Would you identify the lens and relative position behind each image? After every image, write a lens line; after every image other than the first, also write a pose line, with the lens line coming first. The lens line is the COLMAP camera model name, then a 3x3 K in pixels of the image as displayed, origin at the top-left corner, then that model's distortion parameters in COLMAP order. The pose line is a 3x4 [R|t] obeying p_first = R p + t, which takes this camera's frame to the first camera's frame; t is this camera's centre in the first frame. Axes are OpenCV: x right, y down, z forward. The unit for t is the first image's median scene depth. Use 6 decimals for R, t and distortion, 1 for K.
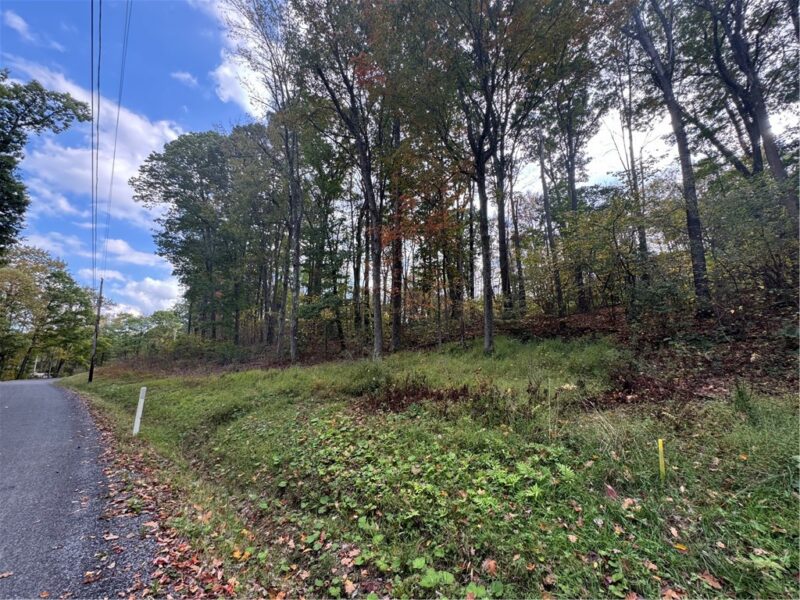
lens RADIAL K [[334.9, 0, 400.0], [0, 334.9, 300.0], [0, 0, 1]] dist [0.086837, 0.000044]
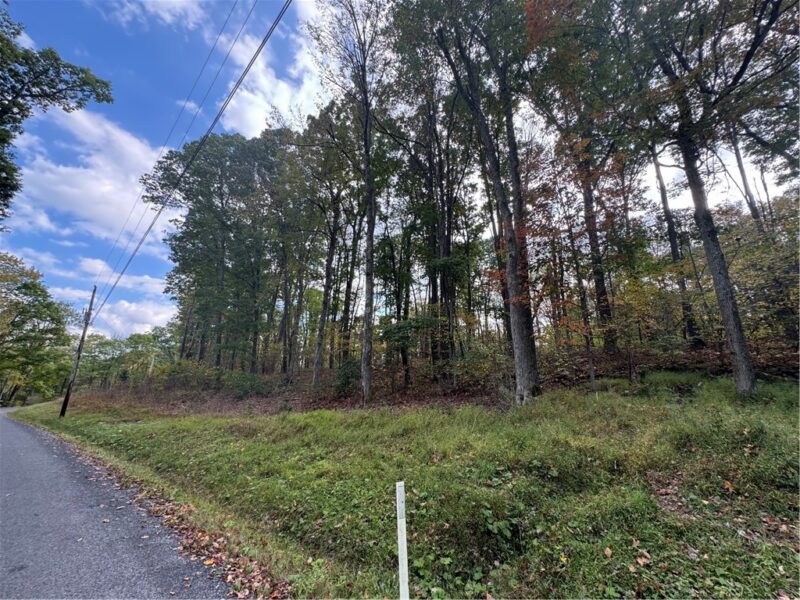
lens RADIAL K [[334.9, 0, 400.0], [0, 334.9, 300.0], [0, 0, 1]] dist [0.086837, 0.000044]
pose [[0.997730, 0.051521, 0.043366, -0.080377], [-0.046783, 0.993481, -0.103954, 0.012553], [-0.048439, 0.101689, 0.993636, 0.072312]]
